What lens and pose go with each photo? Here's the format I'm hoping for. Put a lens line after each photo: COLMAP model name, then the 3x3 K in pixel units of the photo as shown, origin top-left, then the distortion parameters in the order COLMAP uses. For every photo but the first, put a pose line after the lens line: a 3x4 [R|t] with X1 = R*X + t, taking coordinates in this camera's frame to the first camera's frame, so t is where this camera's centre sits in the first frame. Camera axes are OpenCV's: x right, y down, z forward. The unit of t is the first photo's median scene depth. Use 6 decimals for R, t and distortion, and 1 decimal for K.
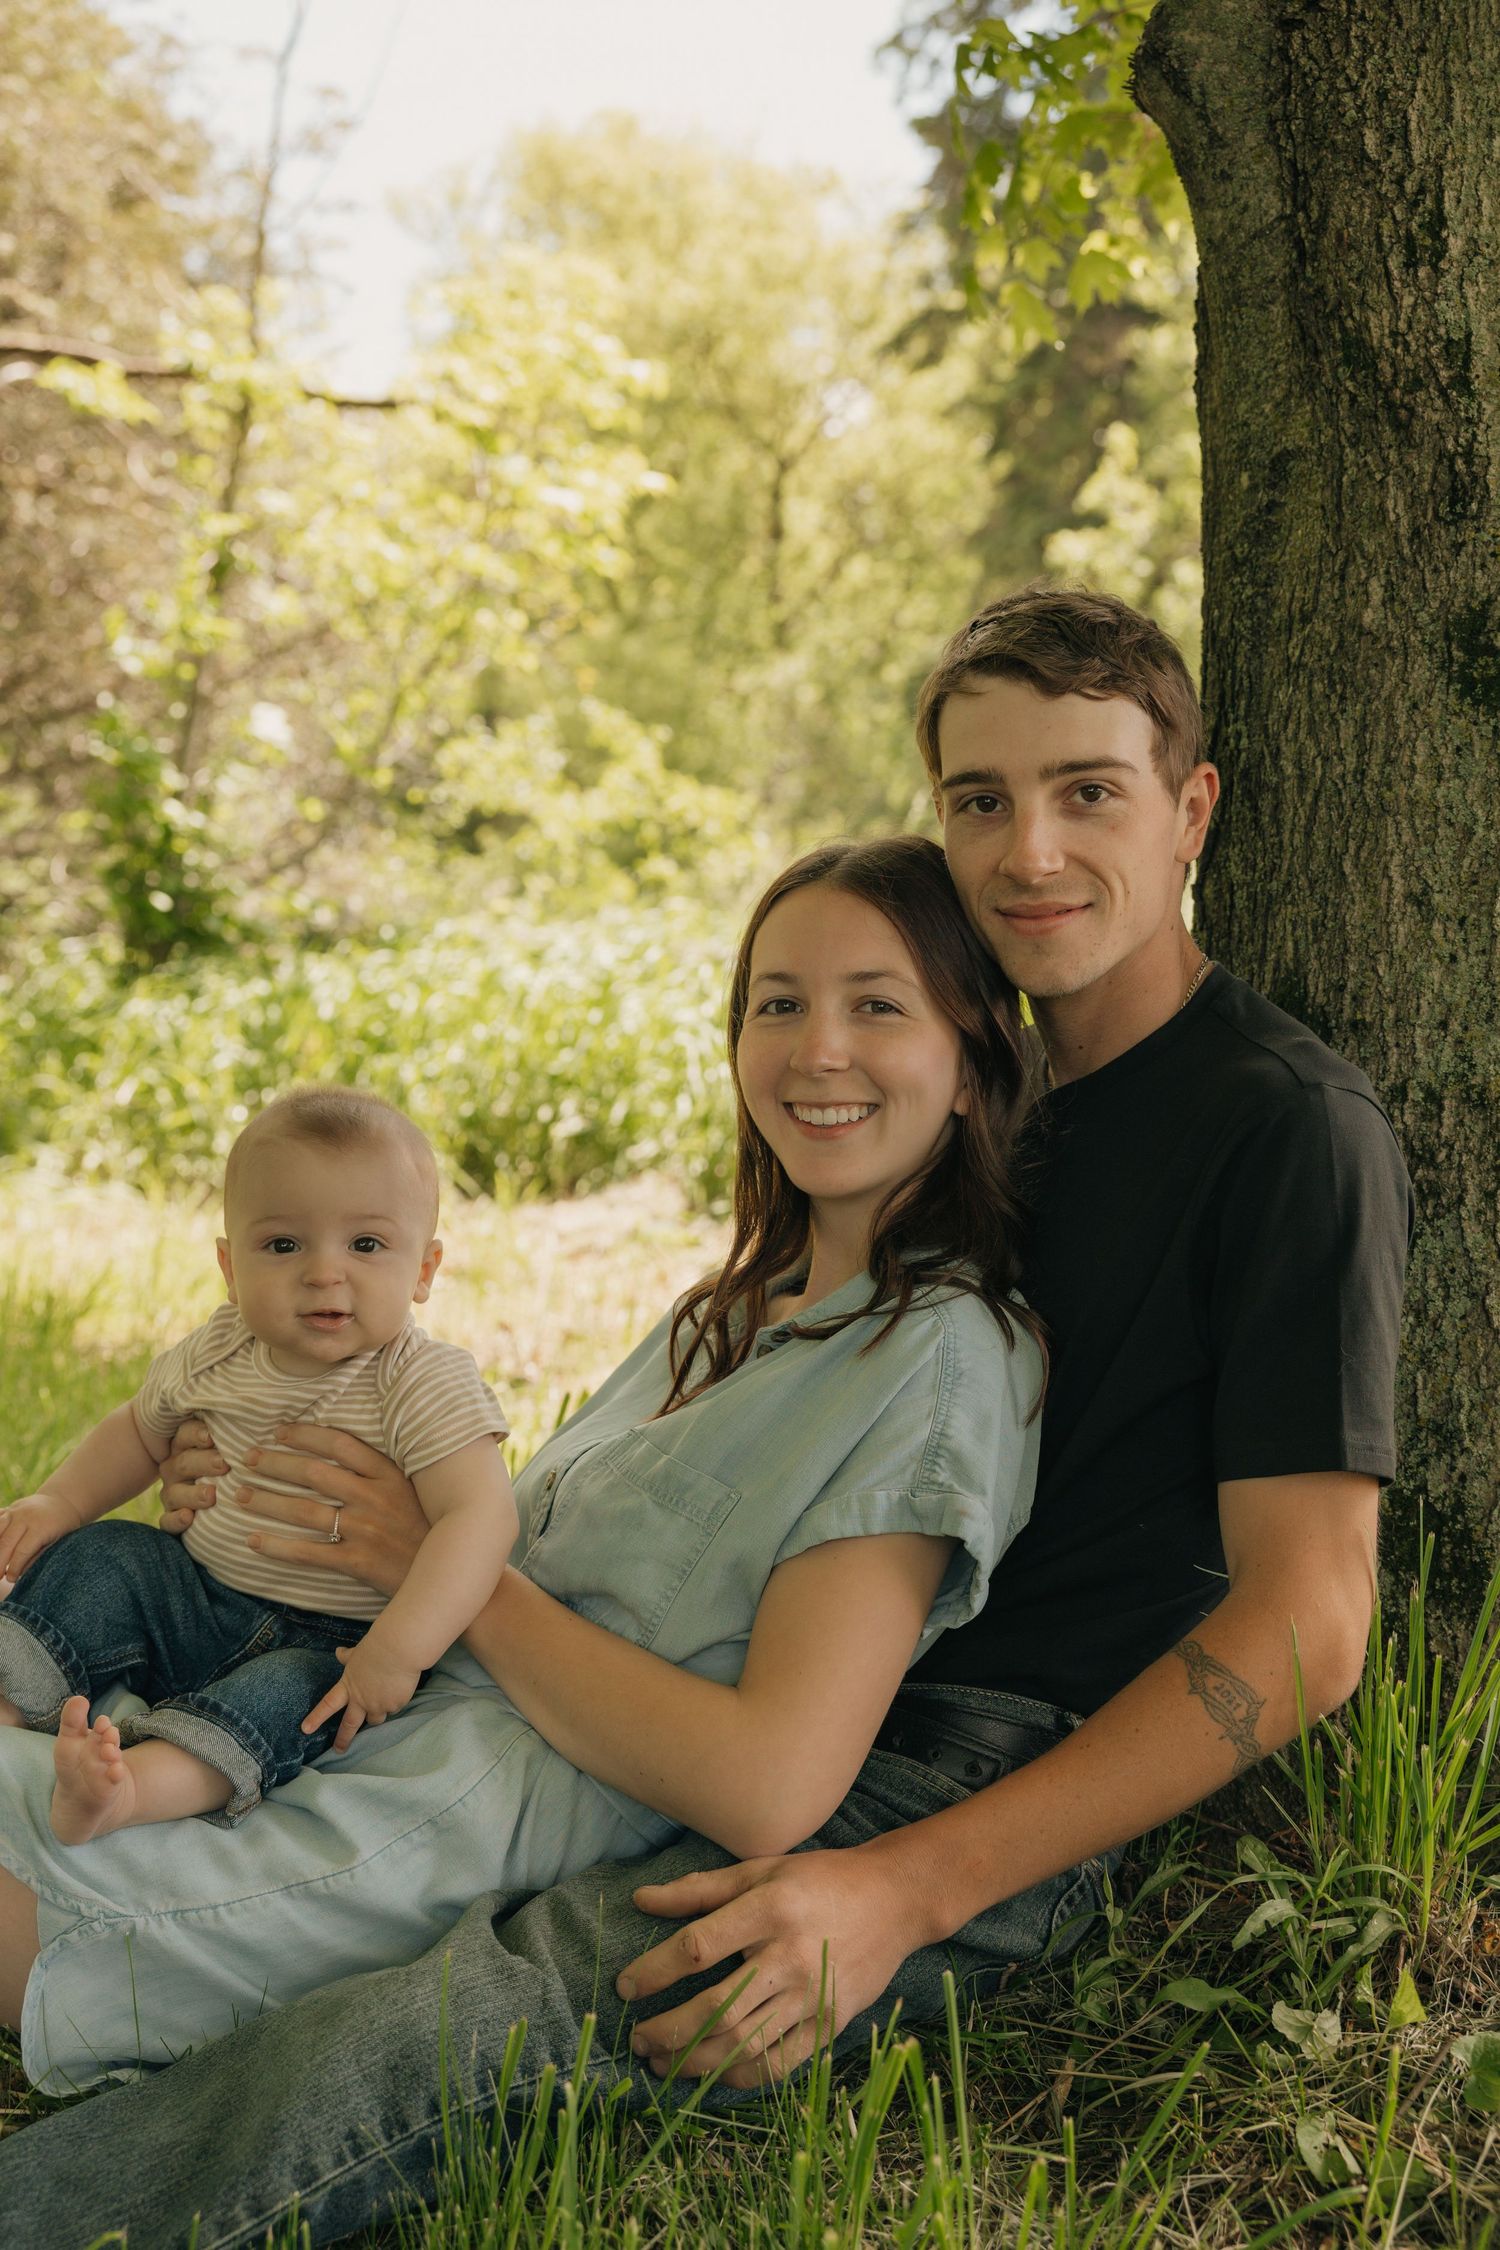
lens RADIAL K [[2748.0, 0, 749.7], [0, 2748.0, 1123.9], [0, 0, 1]] dist [-0.011198, 0.000000]
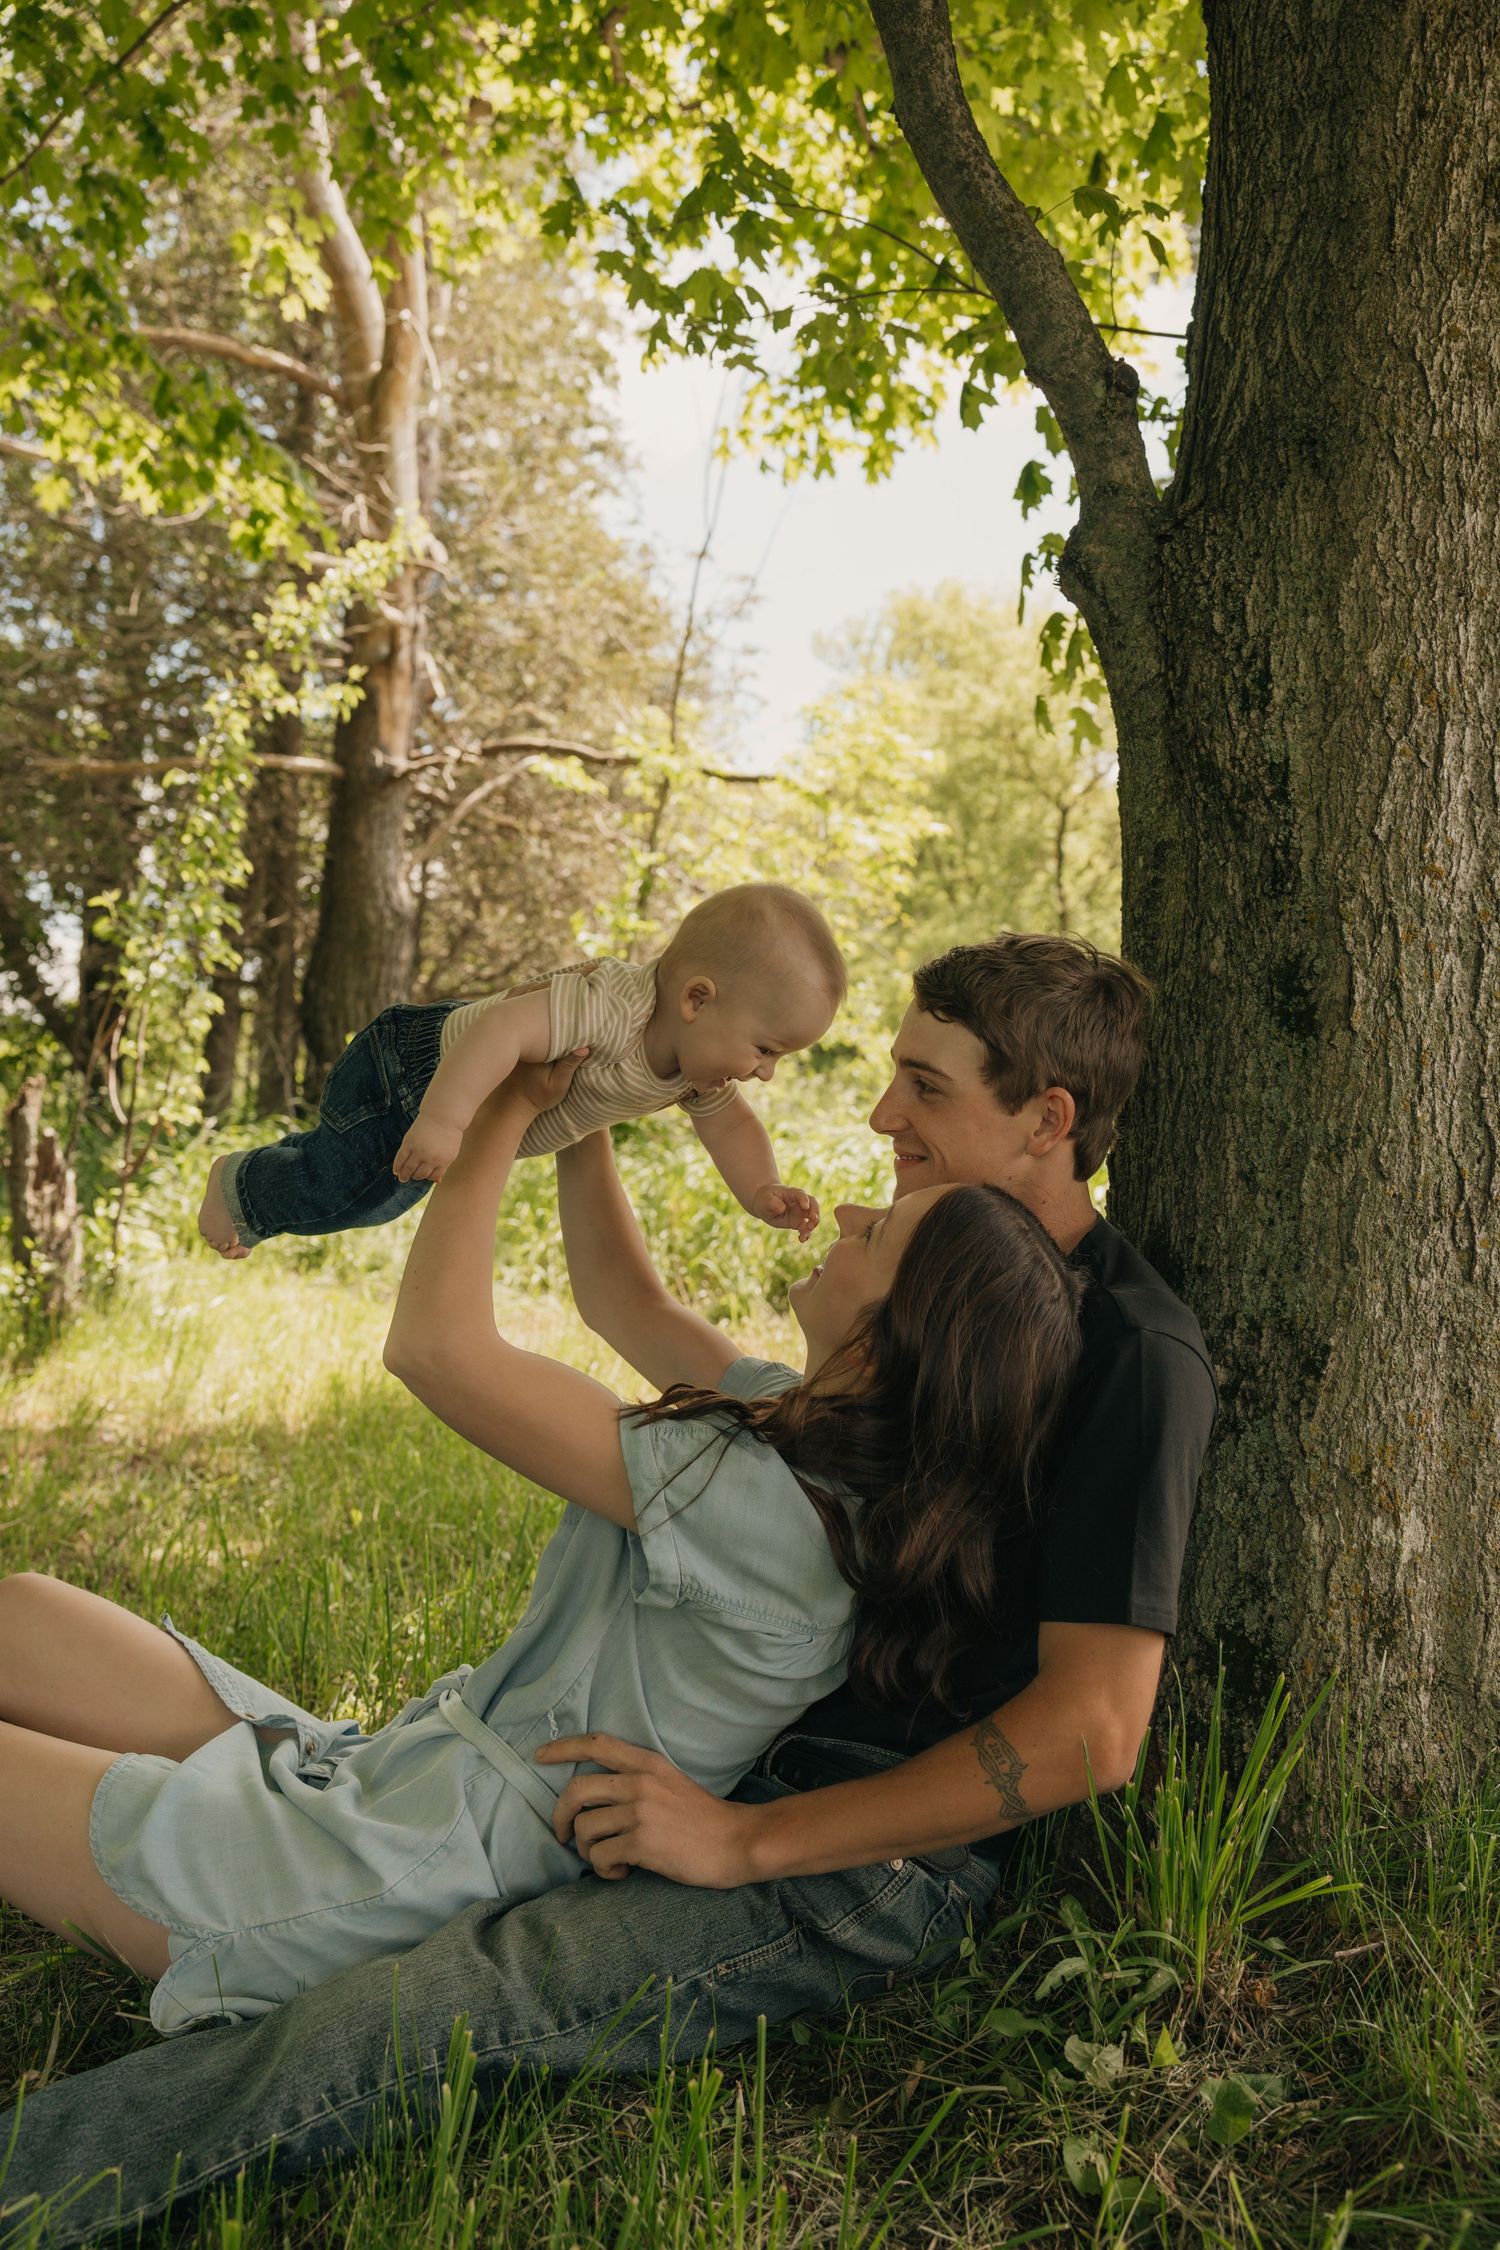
lens RADIAL K [[1839.2, 0, 747.7], [0, 1839.2, 1113.9], [0, 0, 1]] dist [-0.064206, 0.048489]
pose [[0.987199, 0.018448, -0.158424, 0.144953], [-0.029775, 0.997143, -0.069424, -0.043244], [0.156690, 0.073253, 0.984928, 0.086018]]
